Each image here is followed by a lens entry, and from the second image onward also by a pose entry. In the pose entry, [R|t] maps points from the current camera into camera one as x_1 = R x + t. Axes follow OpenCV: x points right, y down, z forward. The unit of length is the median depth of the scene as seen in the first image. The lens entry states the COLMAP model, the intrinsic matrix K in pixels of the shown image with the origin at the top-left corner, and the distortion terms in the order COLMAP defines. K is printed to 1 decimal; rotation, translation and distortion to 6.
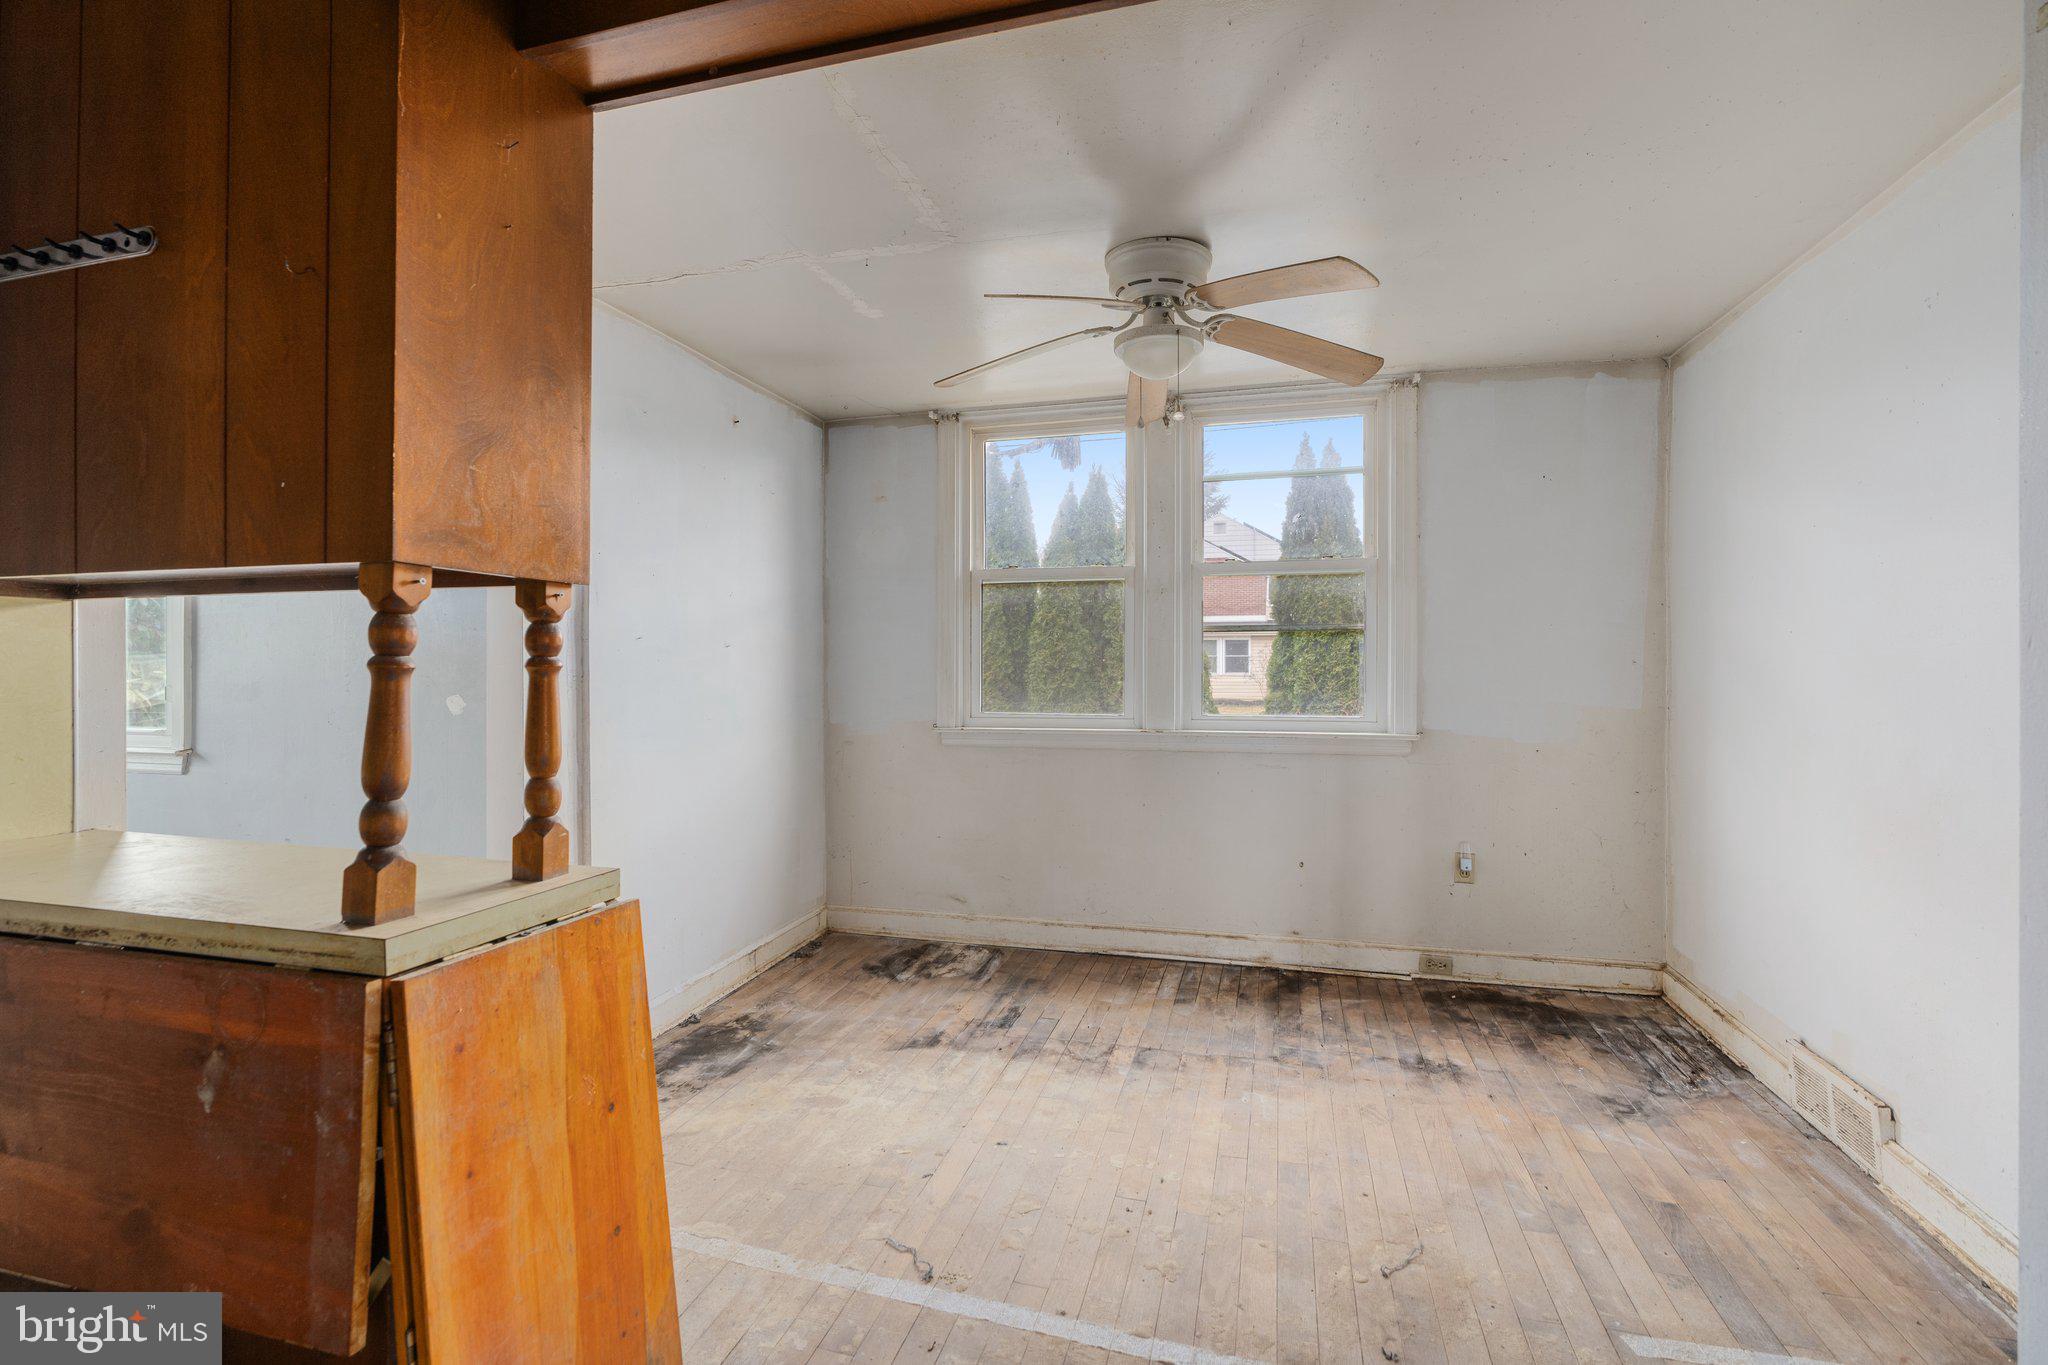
lens RADIAL K [[915.5, 0, 1020.5], [0, 915.5, 670.7], [0, 0, 1]] dist [-0.013680, 0.006435]
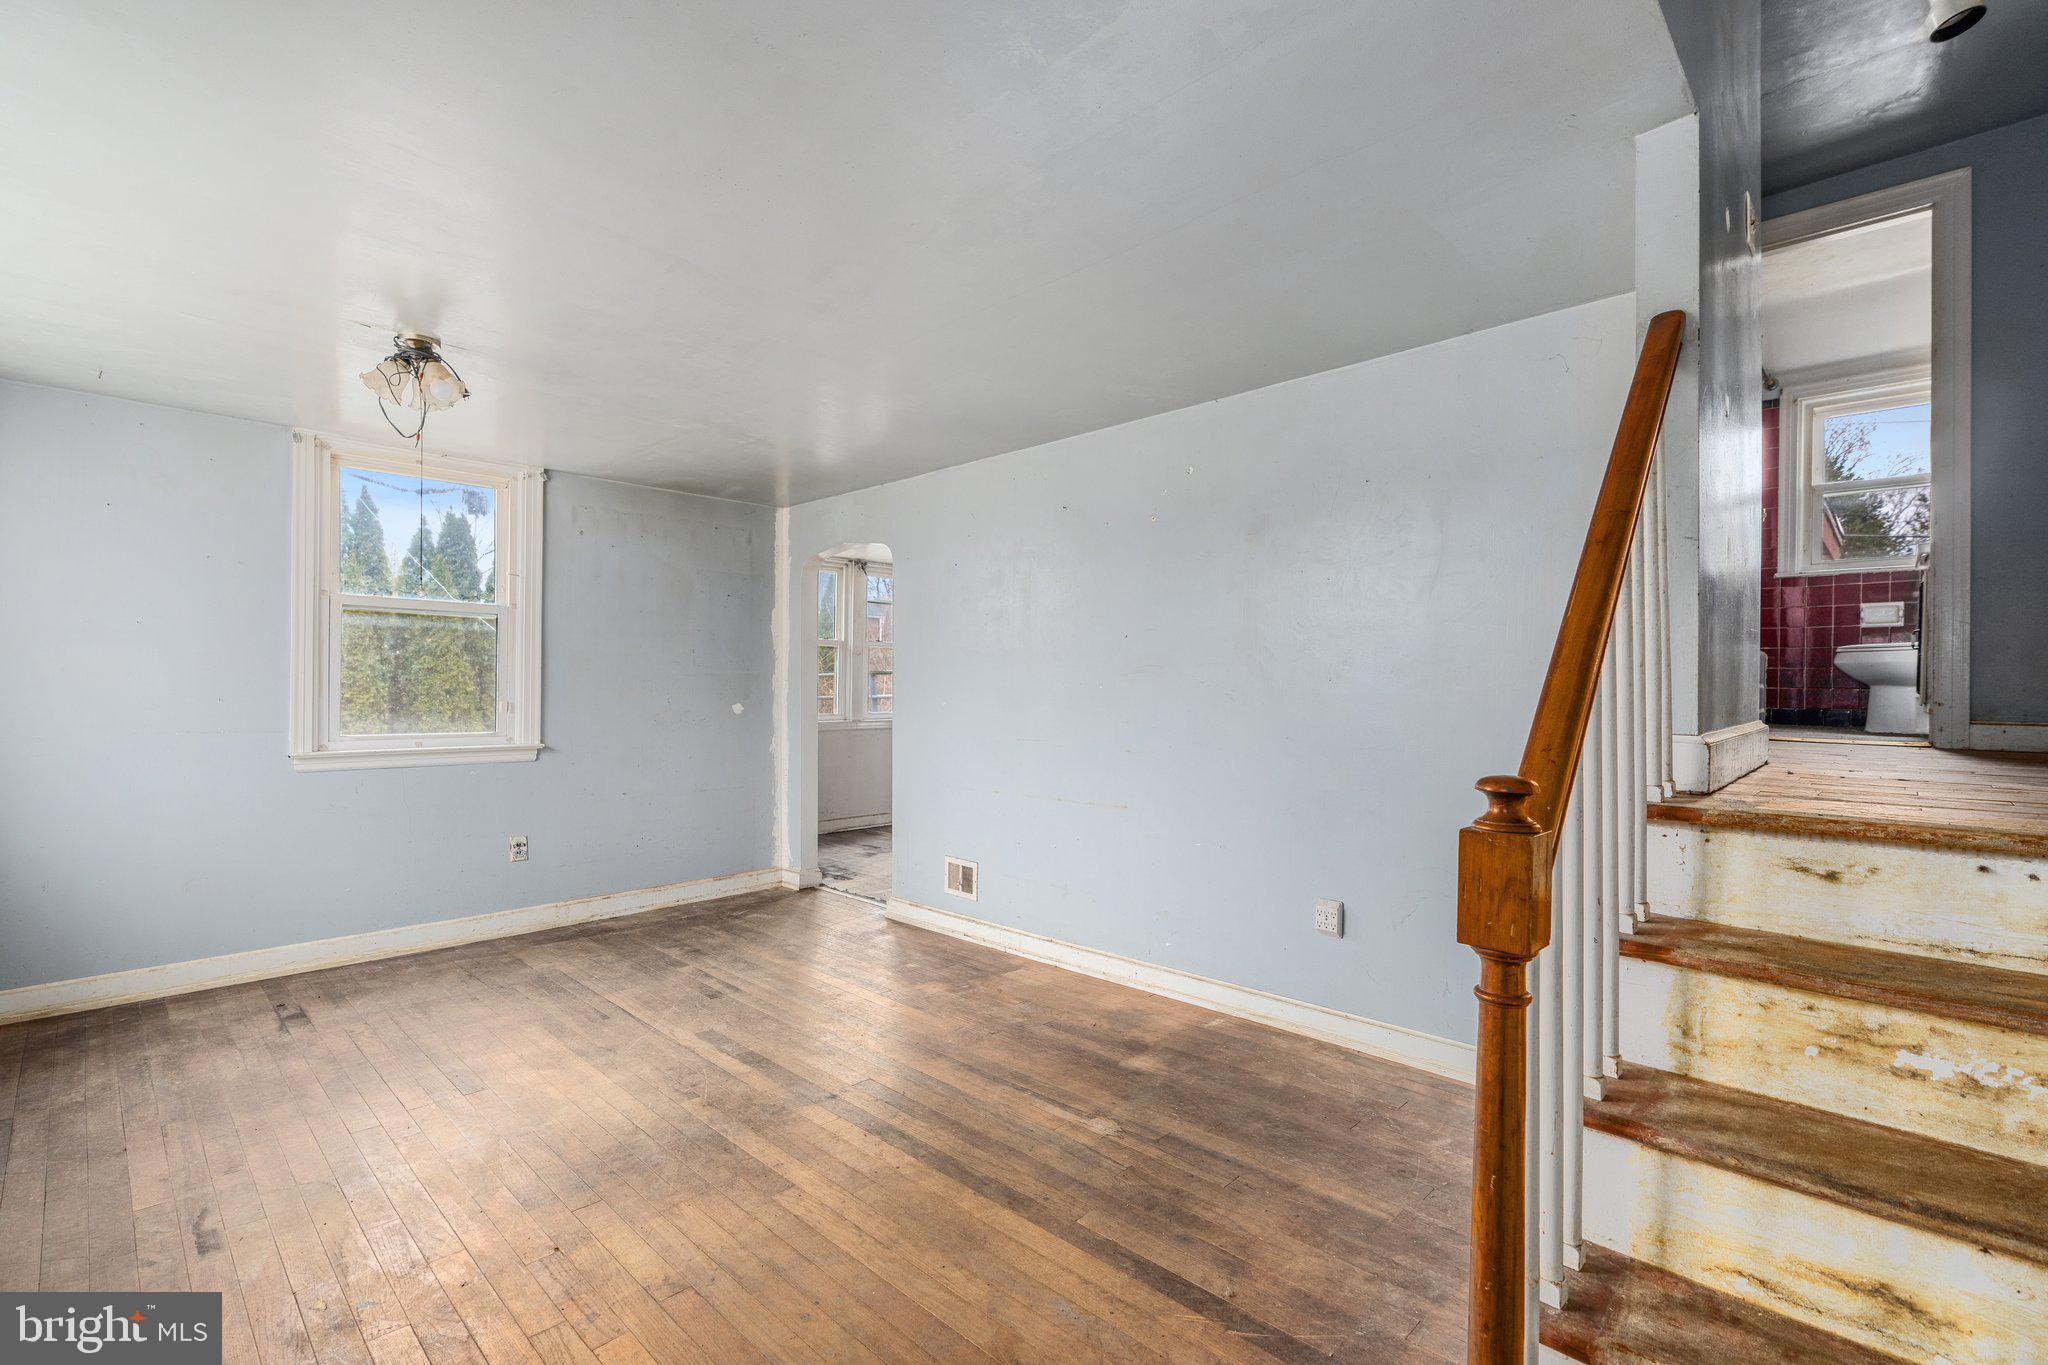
lens RADIAL K [[926.0, 0, 1021.0], [0, 926.0, 696.9], [0, 0, 1]] dist [-0.003463, 0.000309]
pose [[0.477497, -0.004181, 0.878623, -1.812227], [0.002575, 0.999991, 0.003359, 0.005960], [-0.878630, 0.000659, 0.477504, -0.400482]]
